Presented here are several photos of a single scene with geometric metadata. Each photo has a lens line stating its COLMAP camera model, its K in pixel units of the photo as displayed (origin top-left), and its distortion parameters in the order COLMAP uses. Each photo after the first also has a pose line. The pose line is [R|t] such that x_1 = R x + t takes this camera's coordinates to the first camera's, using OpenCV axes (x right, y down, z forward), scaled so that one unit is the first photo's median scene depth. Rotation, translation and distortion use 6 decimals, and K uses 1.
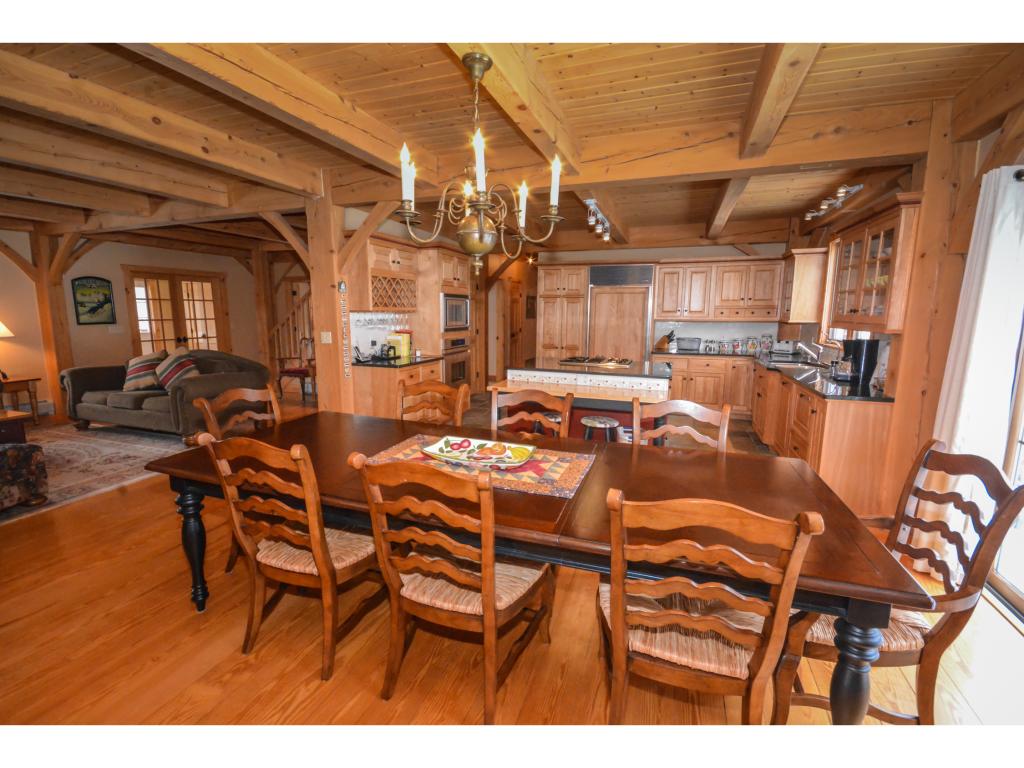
lens RADIAL K [[451.0, 0, 512.0], [0, 451.0, 384.0], [0, 0, 1]] dist [-0.000402, -0.000052]
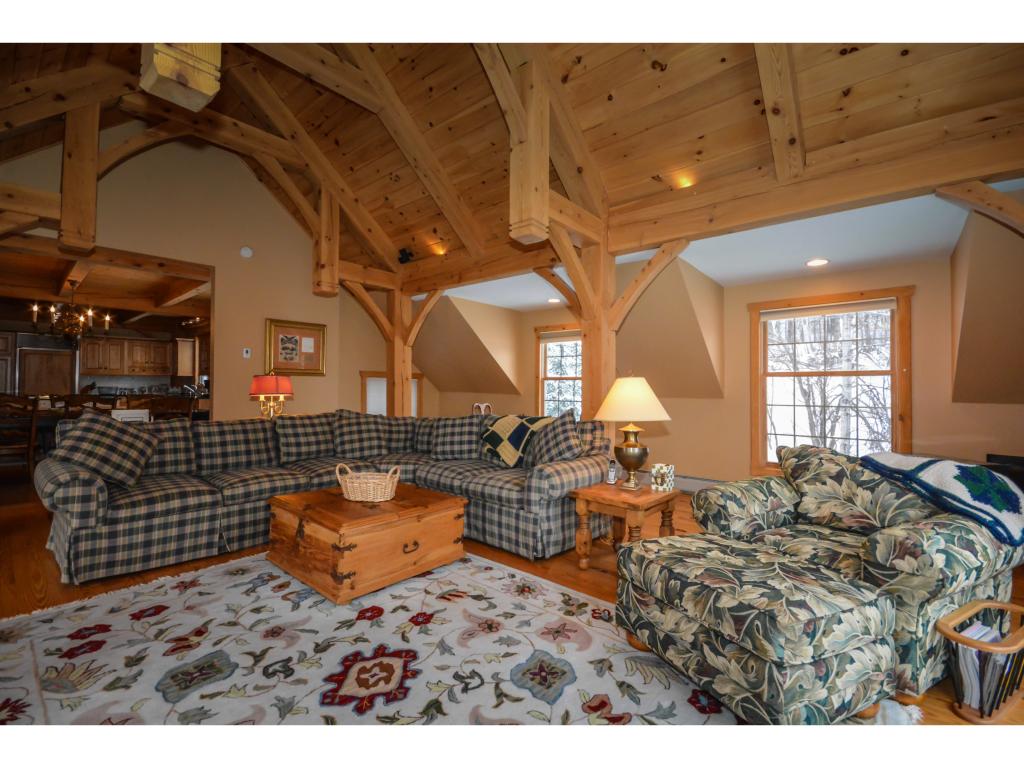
lens RADIAL K [[451.0, 0, 512.0], [0, 451.0, 384.0], [0, 0, 1]] dist [-0.000402, -0.000052]
pose [[0.349103, 0.003516, 0.937078, -0.619273], [0.144533, 0.987825, -0.057551, 0.193393], [-0.925871, 0.155530, 0.344345, -0.874166]]
